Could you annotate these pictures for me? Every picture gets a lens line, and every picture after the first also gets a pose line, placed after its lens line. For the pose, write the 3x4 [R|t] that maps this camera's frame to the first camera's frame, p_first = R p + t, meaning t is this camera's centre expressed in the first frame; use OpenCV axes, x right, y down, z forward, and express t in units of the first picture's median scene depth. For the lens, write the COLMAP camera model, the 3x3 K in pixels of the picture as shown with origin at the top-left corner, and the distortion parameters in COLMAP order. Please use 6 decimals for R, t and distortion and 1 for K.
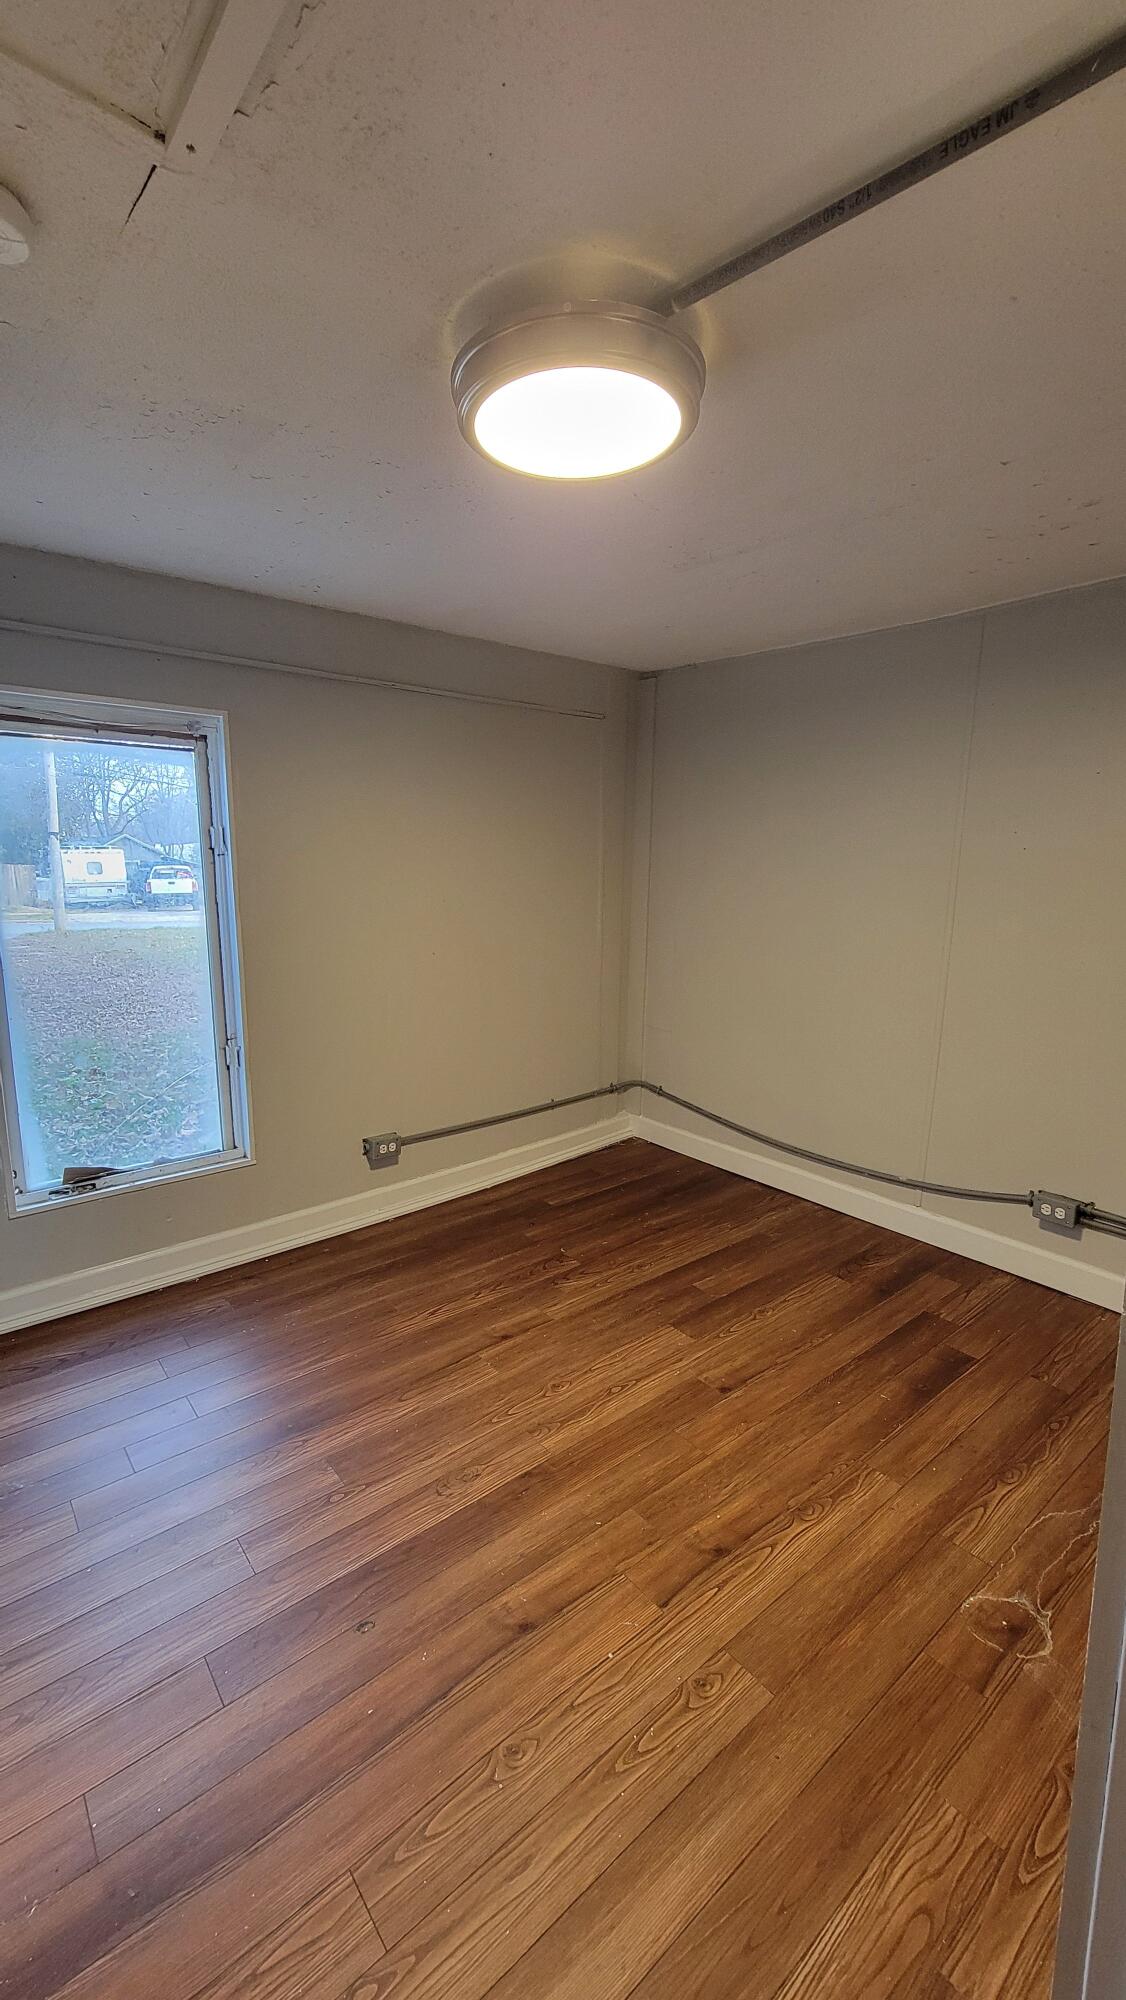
lens RADIAL K [[819.2, 0, 564.6], [0, 819.2, 998.4], [0, 0, 1]] dist [0.004471, 0.000050]
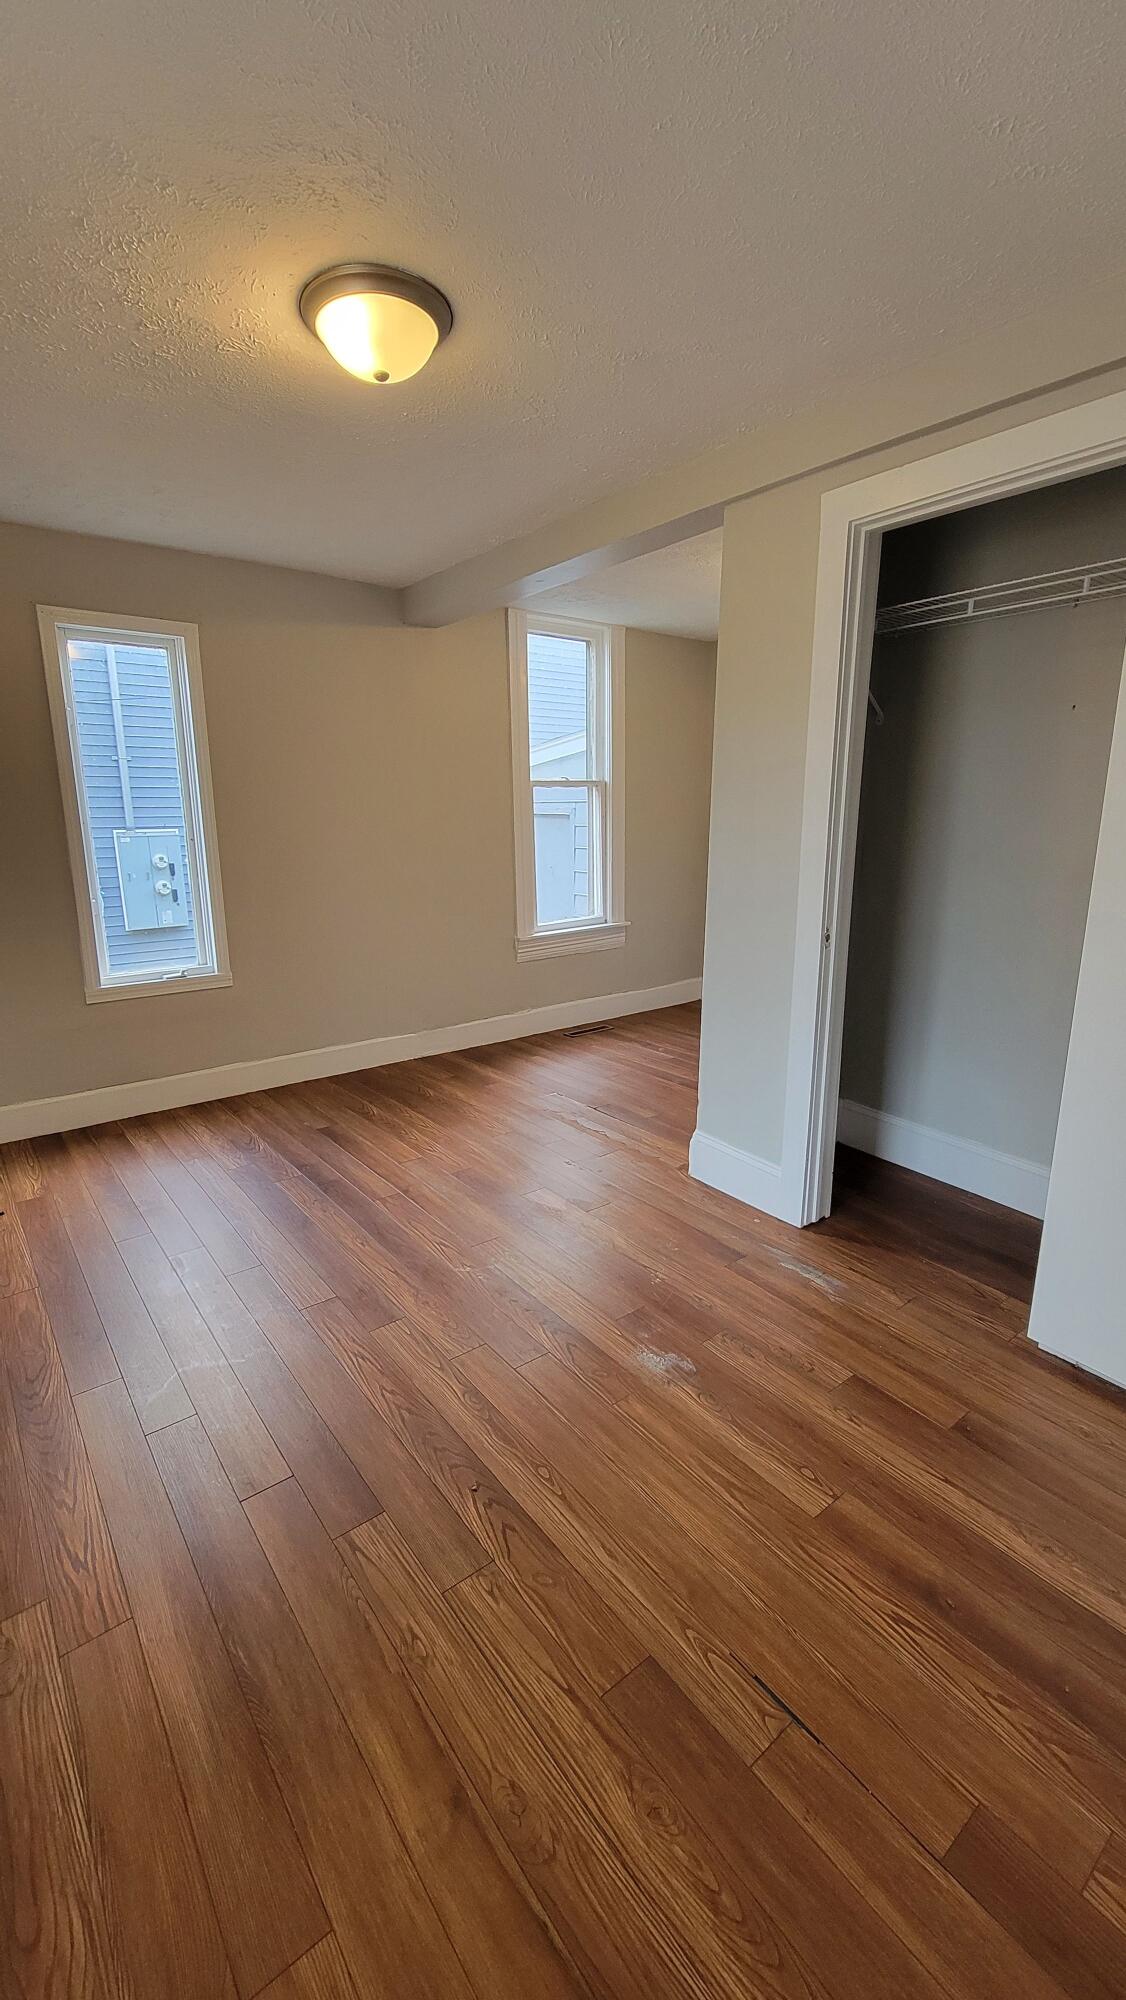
lens RADIAL K [[819.2, 0, 563.7], [0, 819.2, 998.8], [0, 0, 1]] dist [0.004471, 0.000050]
pose [[-0.023967, 0.235365, -0.971612, 1.016554], [-0.134547, 0.962289, 0.236425, -0.183839], [0.990617, 0.136393, 0.008604, 0.710266]]
